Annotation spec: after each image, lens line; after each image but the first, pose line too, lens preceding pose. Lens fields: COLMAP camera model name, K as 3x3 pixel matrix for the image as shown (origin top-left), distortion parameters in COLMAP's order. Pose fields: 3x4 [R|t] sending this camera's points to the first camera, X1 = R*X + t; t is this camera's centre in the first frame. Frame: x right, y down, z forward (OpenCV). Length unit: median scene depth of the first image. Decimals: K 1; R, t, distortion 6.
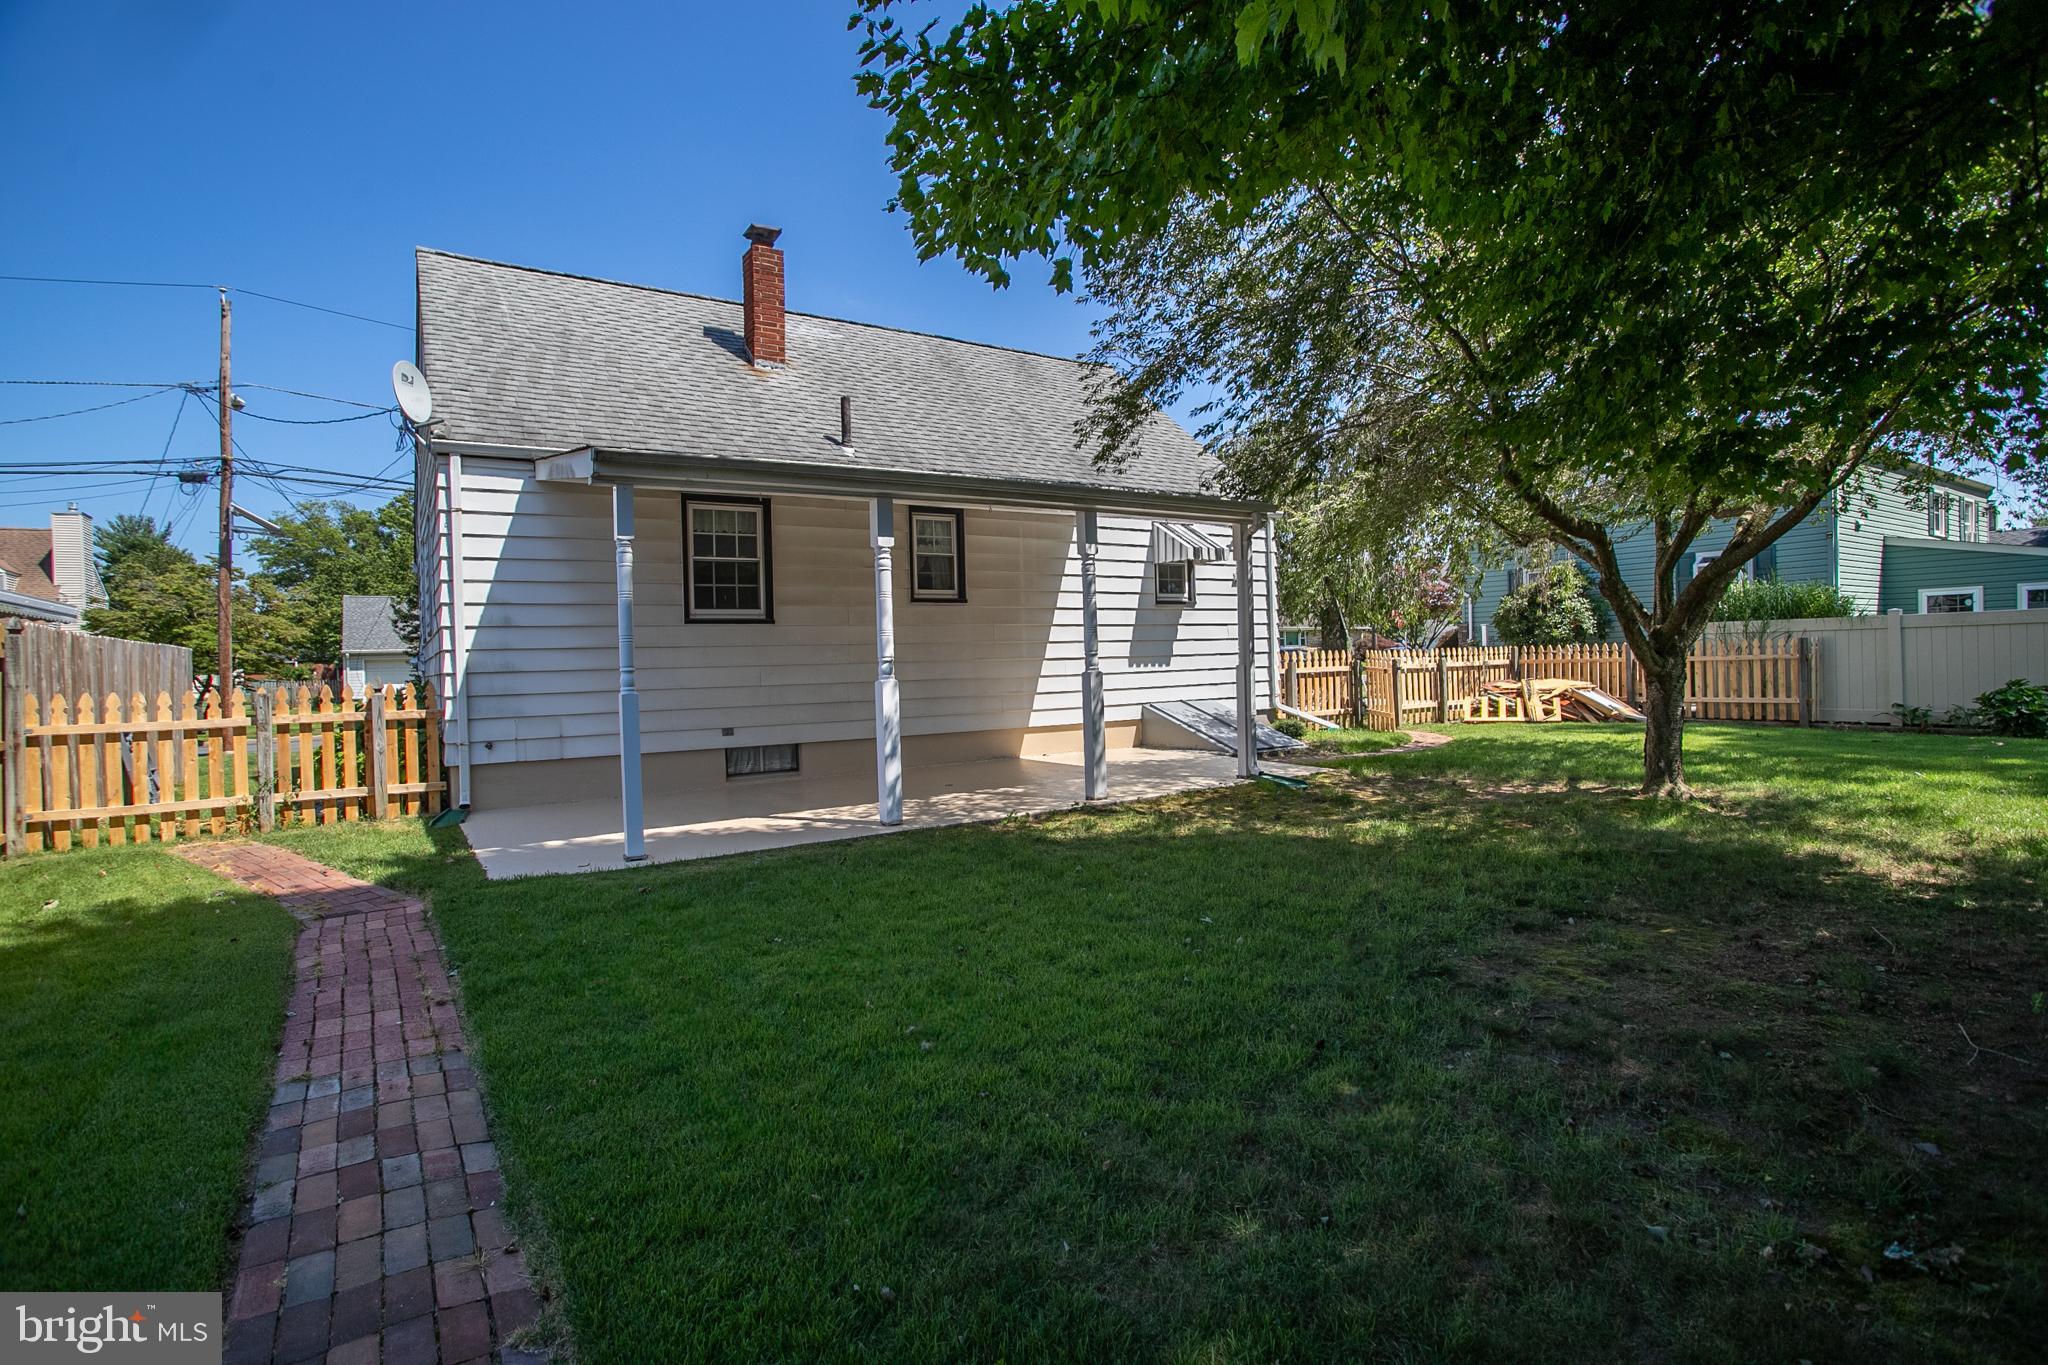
lens RADIAL K [[984.3, 0, 1015.3], [0, 984.3, 672.9], [0, 0, 1]] dist [-0.001367, 0.000070]
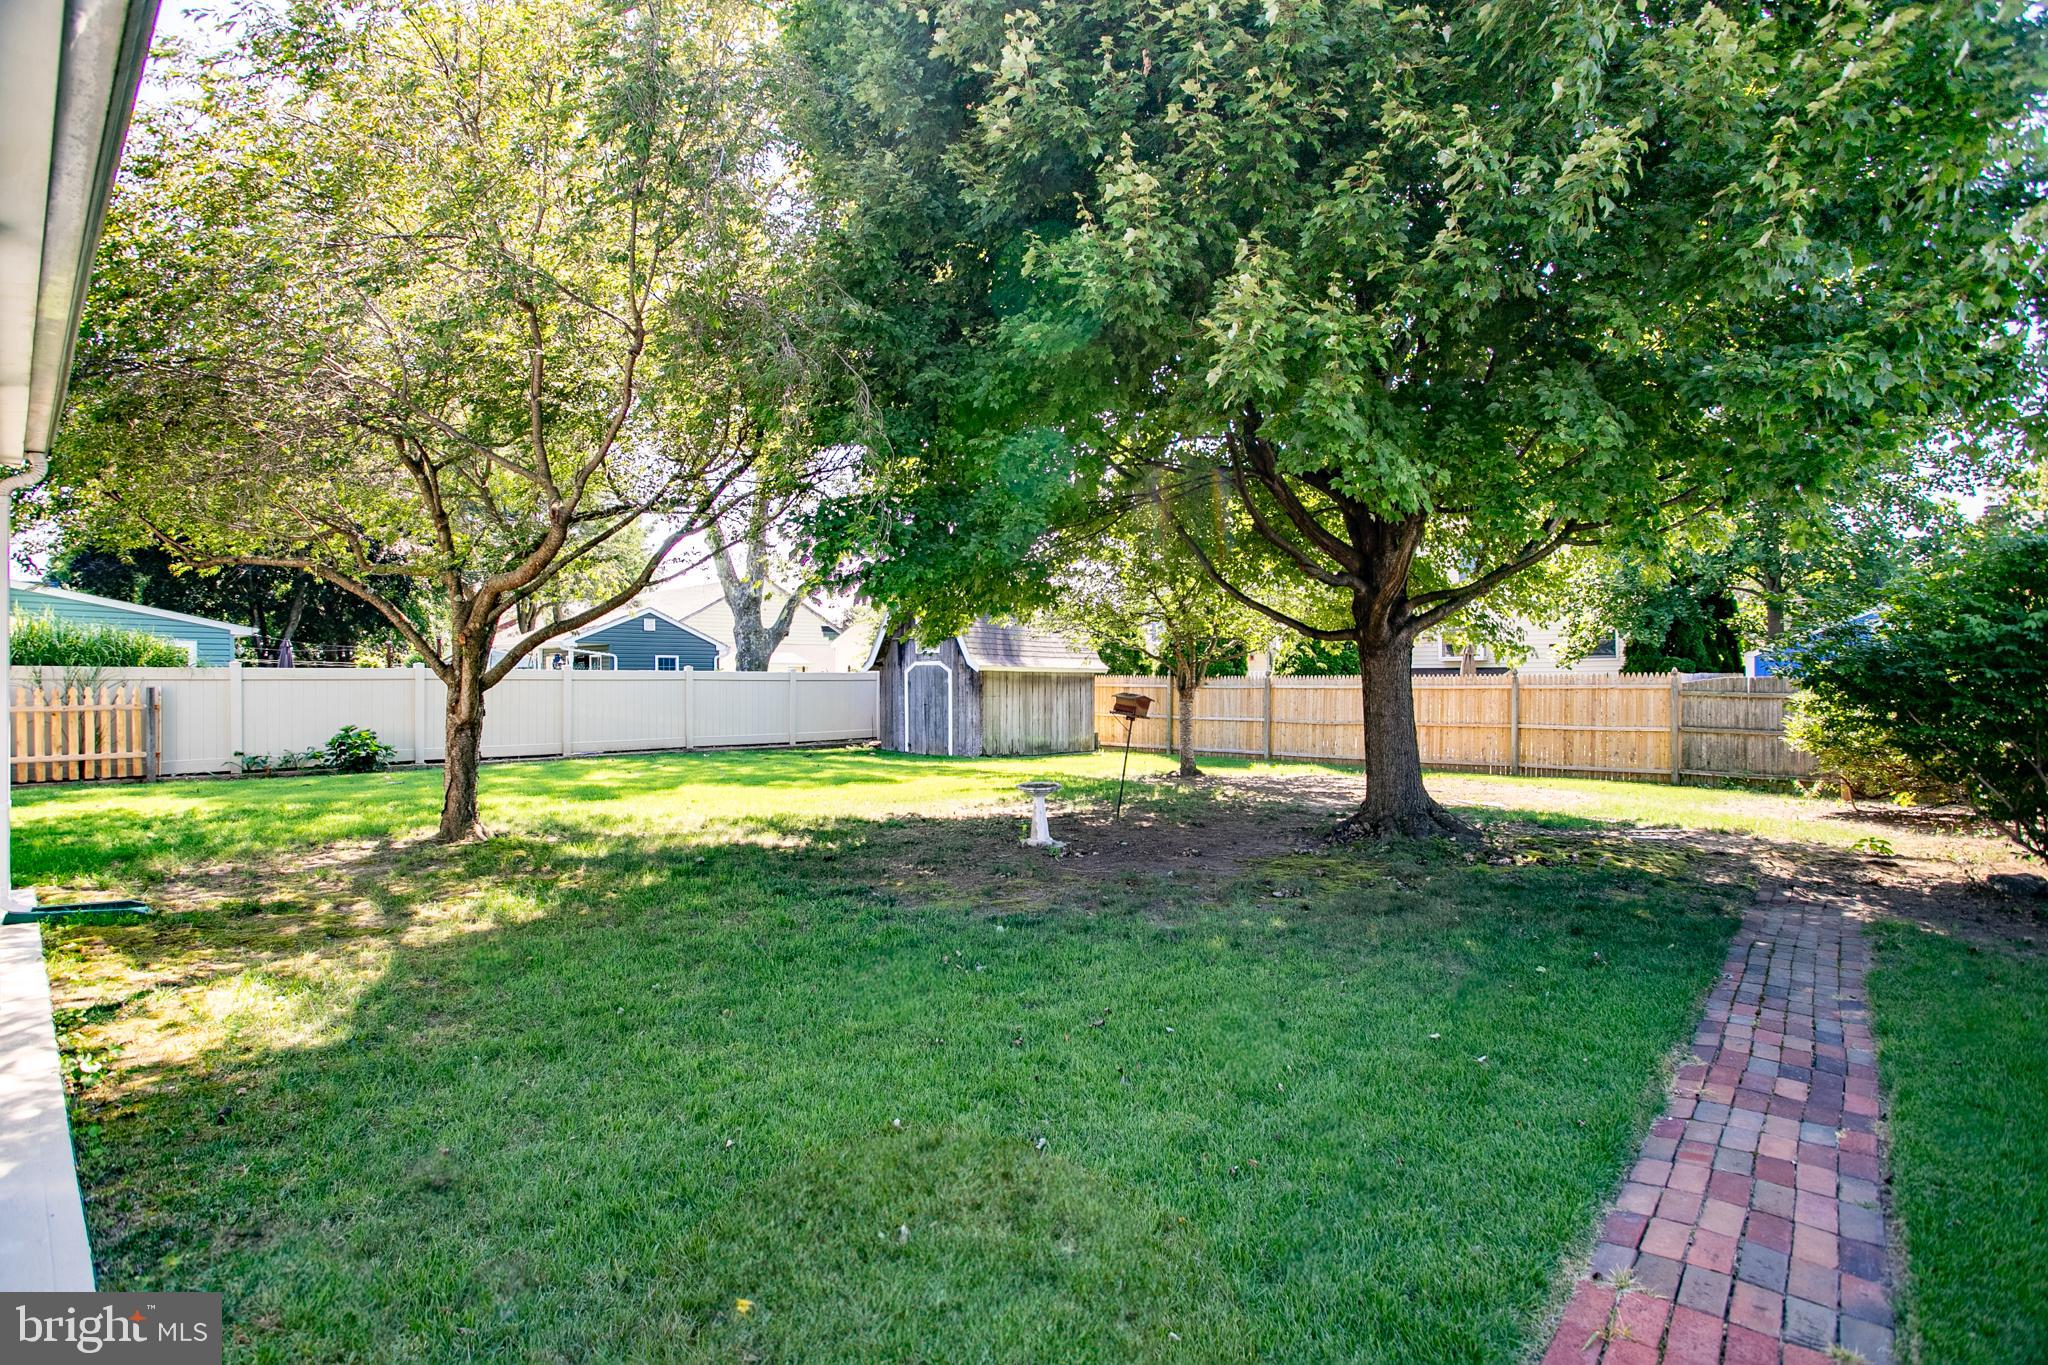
lens RADIAL K [[984.3, 0, 1015.3], [0, 984.3, 672.9], [0, 0, 1]] dist [-0.001367, 0.000070]
pose [[-0.276923, 0.040292, 0.960047, -0.353289], [0.015910, 0.999176, -0.037346, -0.001115], [-0.960761, 0.004932, -0.277335, 0.495838]]
